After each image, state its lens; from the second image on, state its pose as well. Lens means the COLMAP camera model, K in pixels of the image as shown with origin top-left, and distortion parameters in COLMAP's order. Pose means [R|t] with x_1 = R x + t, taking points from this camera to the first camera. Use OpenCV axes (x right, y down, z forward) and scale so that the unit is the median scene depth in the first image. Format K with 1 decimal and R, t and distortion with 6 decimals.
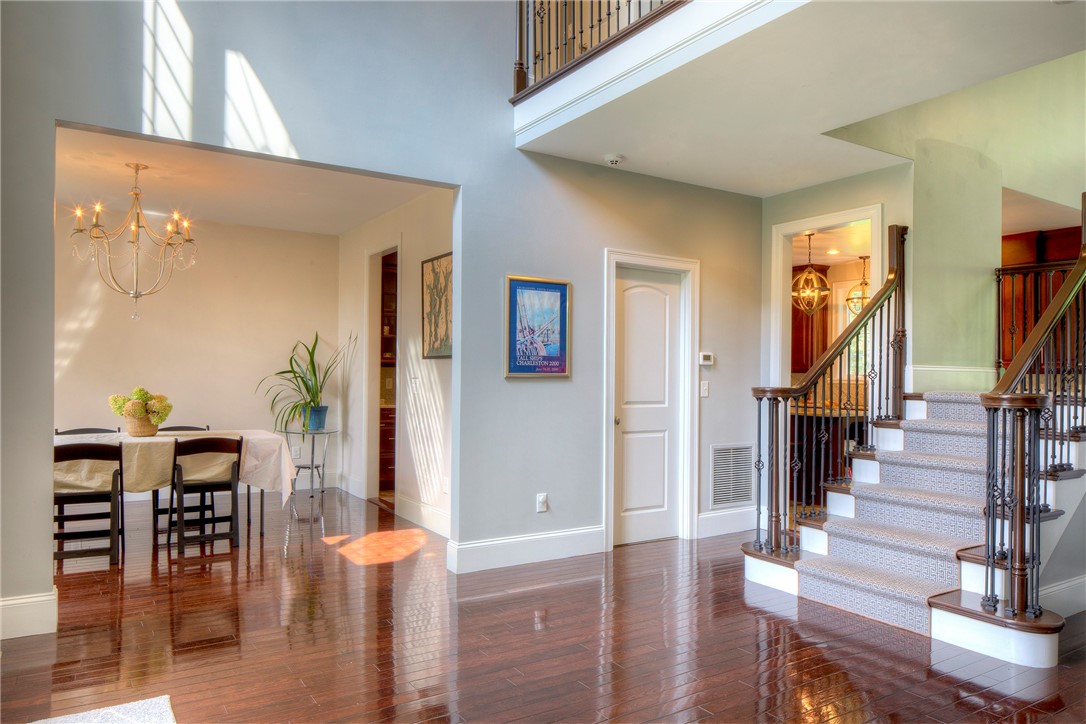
lens RADIAL K [[736.6, 0, 517.2], [0, 736.6, 364.2], [0, 0, 1]] dist [-0.002755, -0.002241]
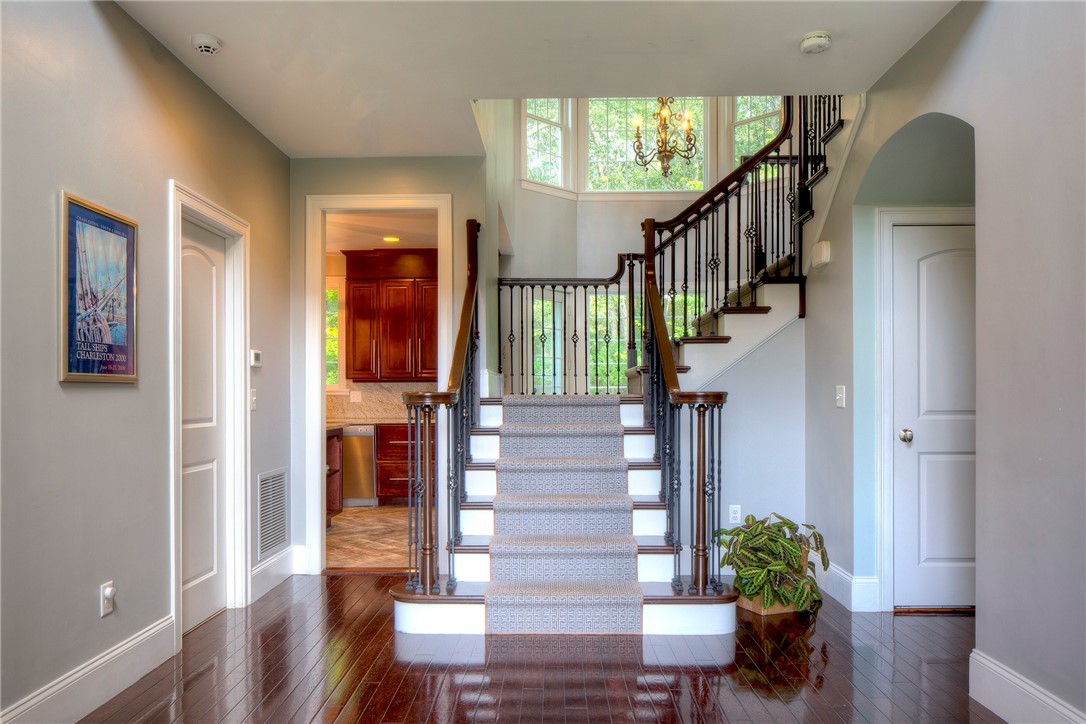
lens RADIAL K [[809.7, 0, 545.2], [0, 809.7, 387.8], [0, 0, 1]] dist [0.001183, 0.001586]
pose [[0.535634, -0.006928, 0.844422, -0.318418], [-0.001187, 0.999959, 0.008956, 0.016844], [-0.844450, -0.005799, 0.535603, 0.372543]]
